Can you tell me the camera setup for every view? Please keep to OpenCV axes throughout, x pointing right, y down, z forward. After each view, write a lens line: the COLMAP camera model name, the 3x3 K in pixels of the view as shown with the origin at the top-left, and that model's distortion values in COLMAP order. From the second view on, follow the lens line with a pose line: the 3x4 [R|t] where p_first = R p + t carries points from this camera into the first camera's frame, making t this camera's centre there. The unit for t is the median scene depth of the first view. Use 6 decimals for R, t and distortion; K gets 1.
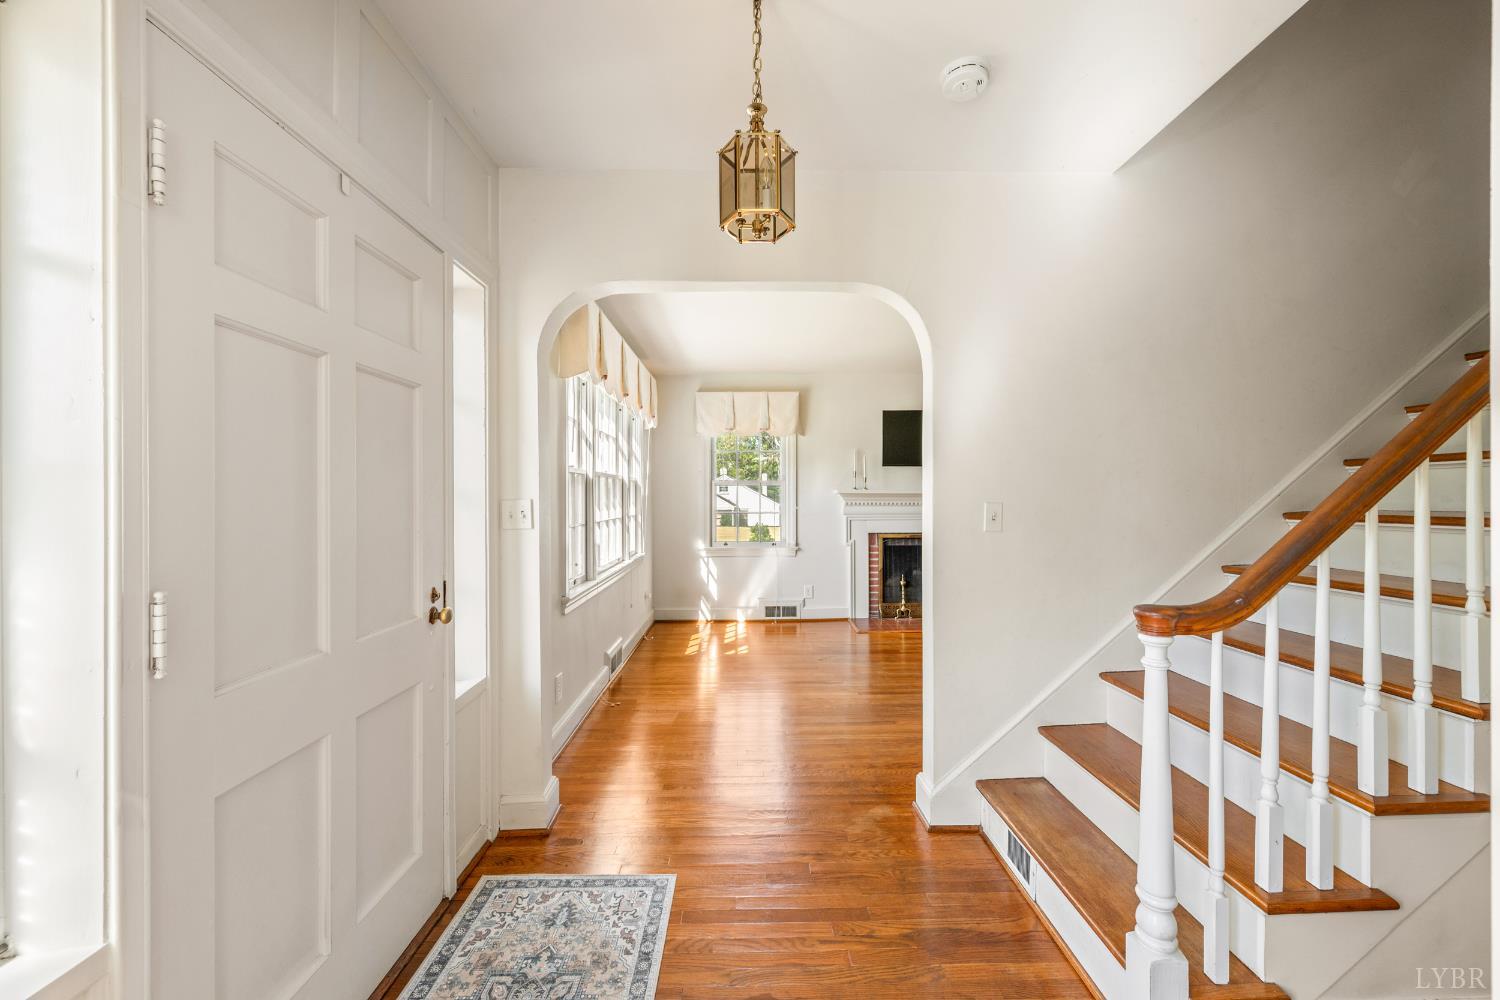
lens RADIAL K [[587.3, 0, 752.1], [0, 587.3, 494.5], [0, 0, 1]] dist [-0.003195, -0.000331]
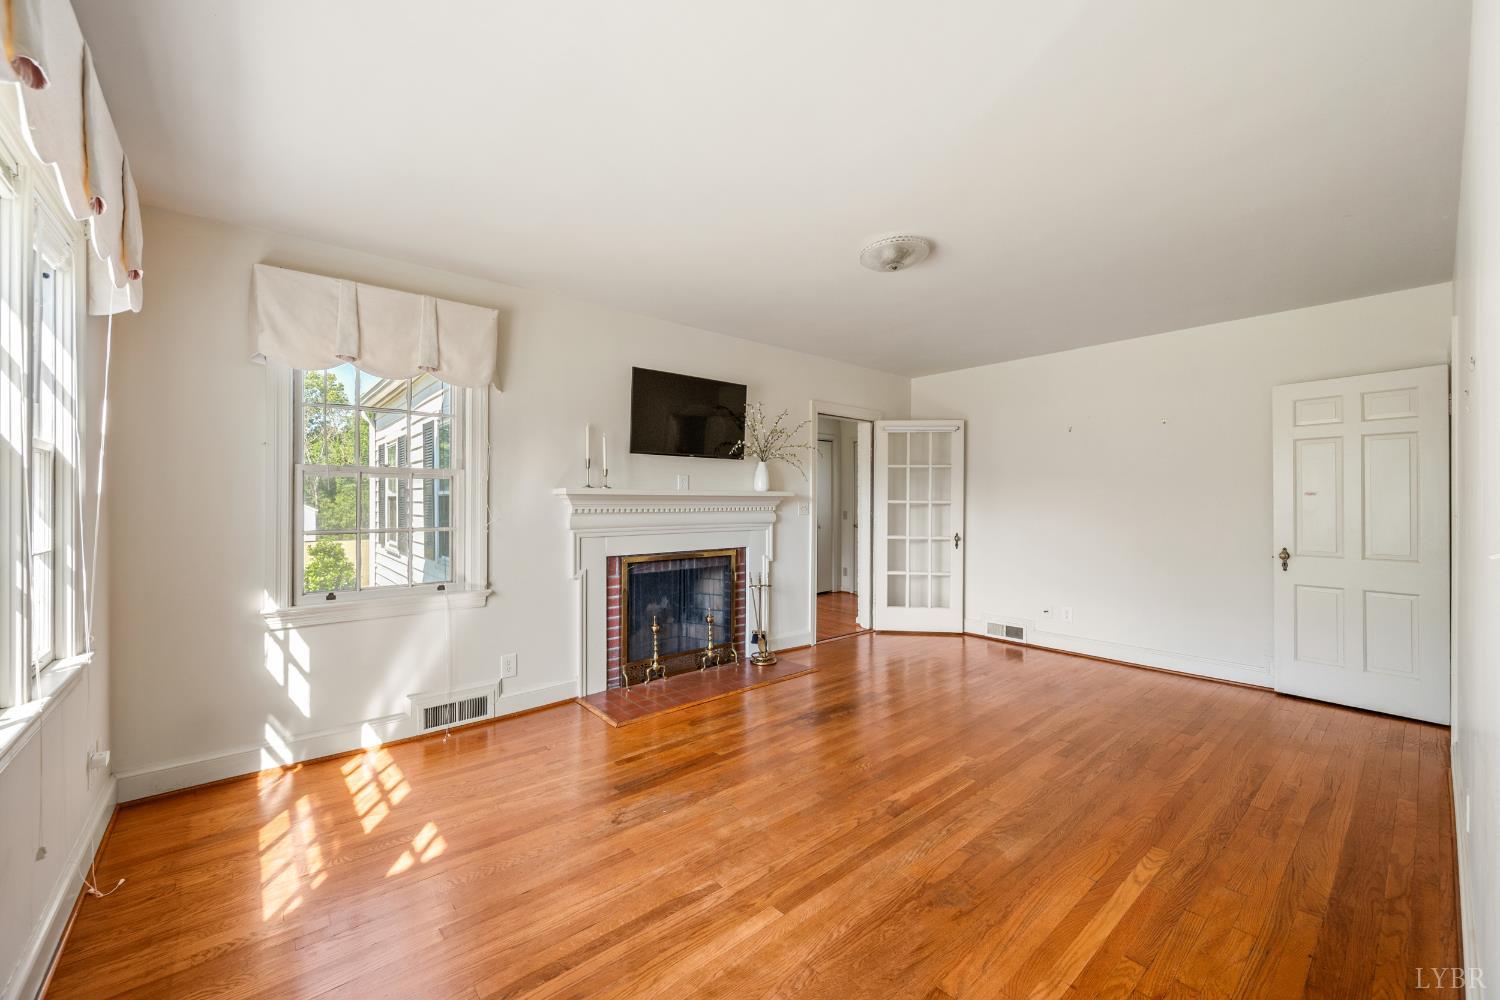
lens RADIAL K [[587.3, 0, 748.7], [0, 587.3, 501.0], [0, 0, 1]] dist [-0.003195, -0.000331]
pose [[0.769964, 0.003587, 0.638078, -0.089688], [-0.003125, 0.999993, -0.001850, 0.005802], [-0.638080, -0.000570, 0.769970, 0.413265]]
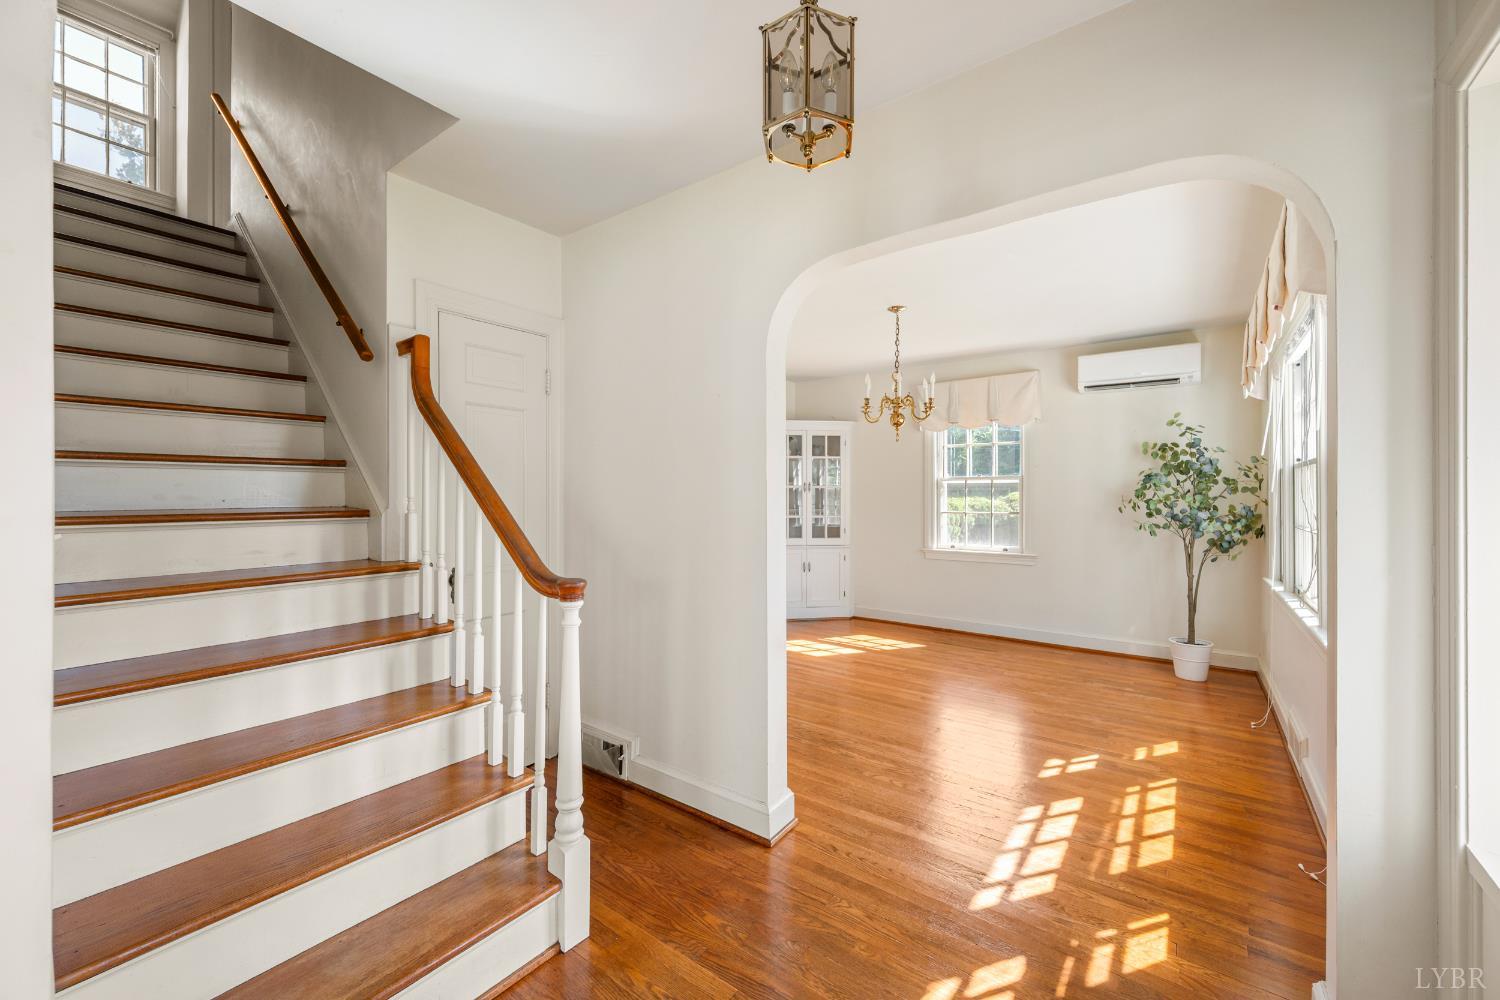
lens RADIAL K [[587.3, 0, 749.0], [0, 587.3, 500.9], [0, 0, 1]] dist [-0.003195, -0.000331]
pose [[-0.786695, 0.002663, 0.617337, -0.108987], [0.002572, 0.999996, -0.001036, 0.008155], [-0.617337, 0.000773, -0.786698, 1.350179]]
